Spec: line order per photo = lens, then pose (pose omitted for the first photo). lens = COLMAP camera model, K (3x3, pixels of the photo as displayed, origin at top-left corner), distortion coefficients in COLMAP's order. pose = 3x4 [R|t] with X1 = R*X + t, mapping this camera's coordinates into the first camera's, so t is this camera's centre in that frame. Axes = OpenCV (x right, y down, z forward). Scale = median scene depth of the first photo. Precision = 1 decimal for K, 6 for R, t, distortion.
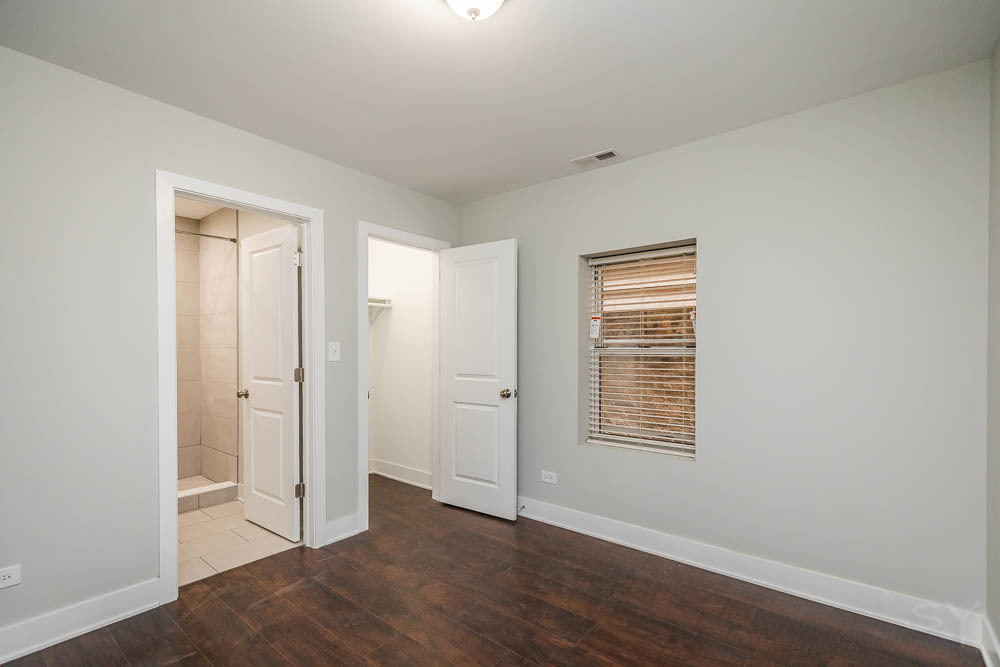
lens RADIAL K [[462.5, 0, 497.1], [0, 462.5, 353.3], [0, 0, 1]] dist [0.000836, -0.000107]
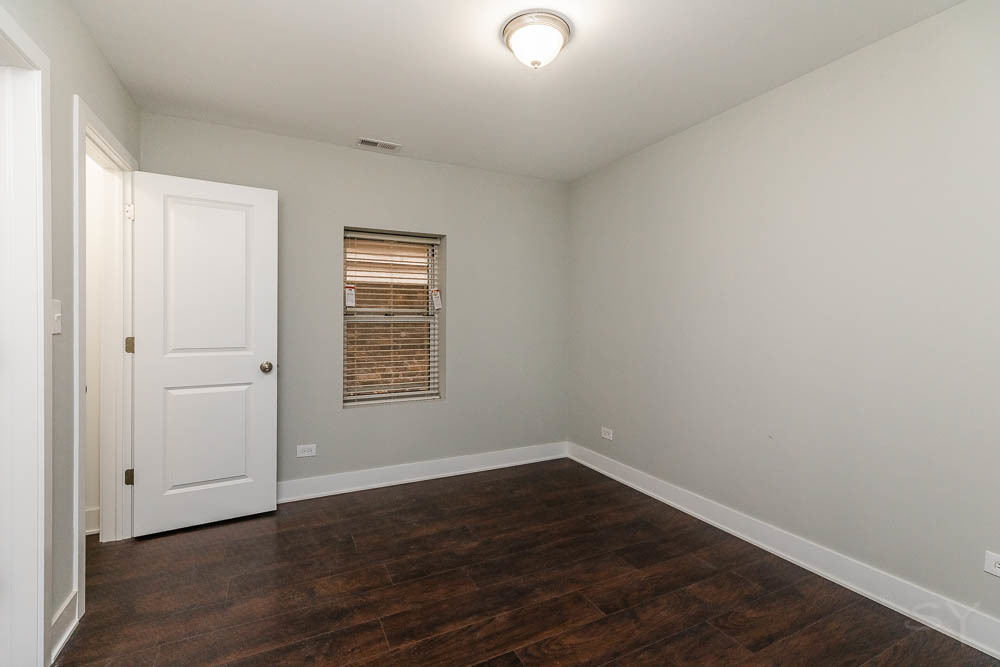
lens RADIAL K [[470.2, 0, 496.5], [0, 470.2, 323.2], [0, 0, 1]] dist [0.003732, 0.000301]
pose [[0.386581, -0.003173, 0.922250, -0.657770], [0.006432, 0.999979, 0.000744, 0.007482], [-0.922233, 0.005644, 0.386594, 0.275703]]
